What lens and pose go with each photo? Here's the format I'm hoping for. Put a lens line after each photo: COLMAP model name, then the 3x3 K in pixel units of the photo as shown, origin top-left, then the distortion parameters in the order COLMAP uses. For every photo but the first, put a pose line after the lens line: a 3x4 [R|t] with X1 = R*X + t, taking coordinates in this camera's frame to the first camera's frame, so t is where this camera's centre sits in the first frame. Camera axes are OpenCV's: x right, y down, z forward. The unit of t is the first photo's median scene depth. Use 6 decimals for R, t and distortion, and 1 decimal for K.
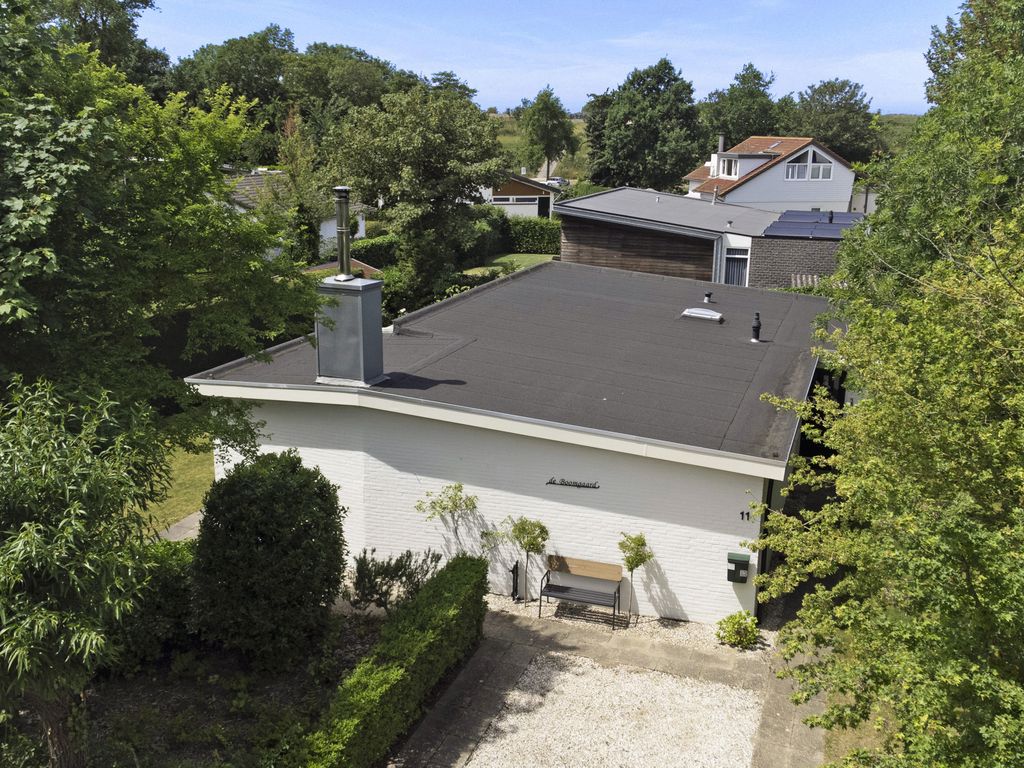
lens RADIAL K [[1009.4, 0, 512.0], [0, 1009.4, 384.0], [0, 0, 1]] dist [0.124324, -0.396065]
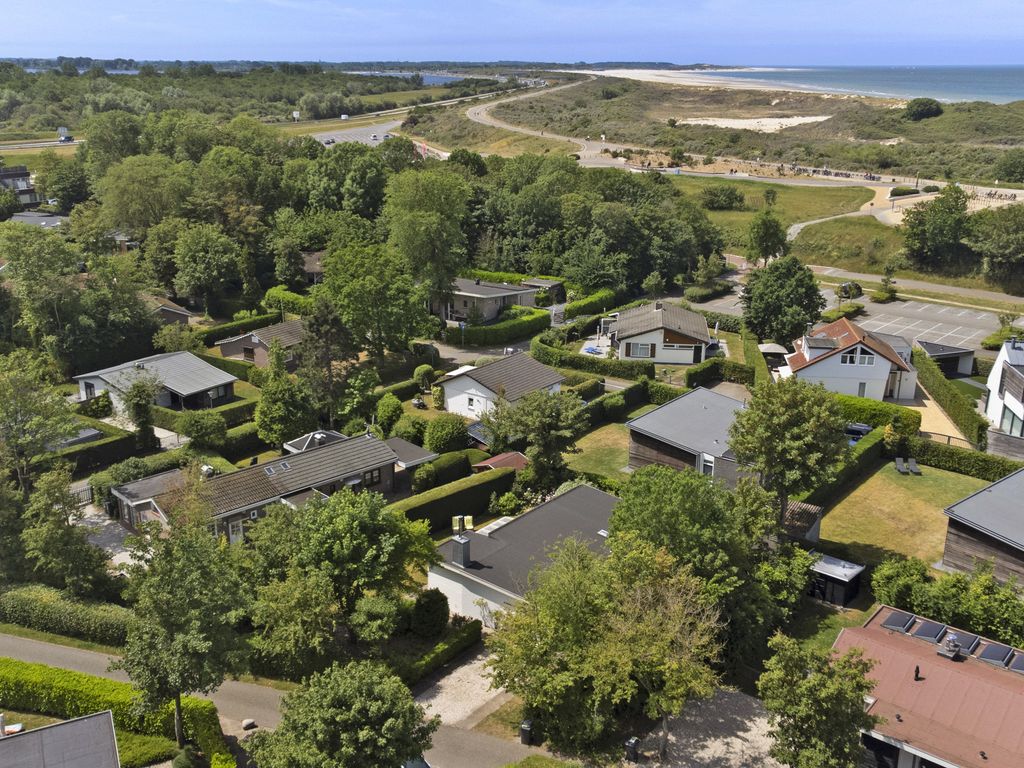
lens RADIAL K [[1009.4, 0, 512.0], [0, 1009.4, 384.0], [0, 0, 1]] dist [0.124324, -0.396065]
pose [[0.946180, 0.092291, -0.310203, 0.461467], [-0.076625, 0.995109, 0.062341, -0.378353], [0.314440, -0.035217, 0.948624, -1.014442]]
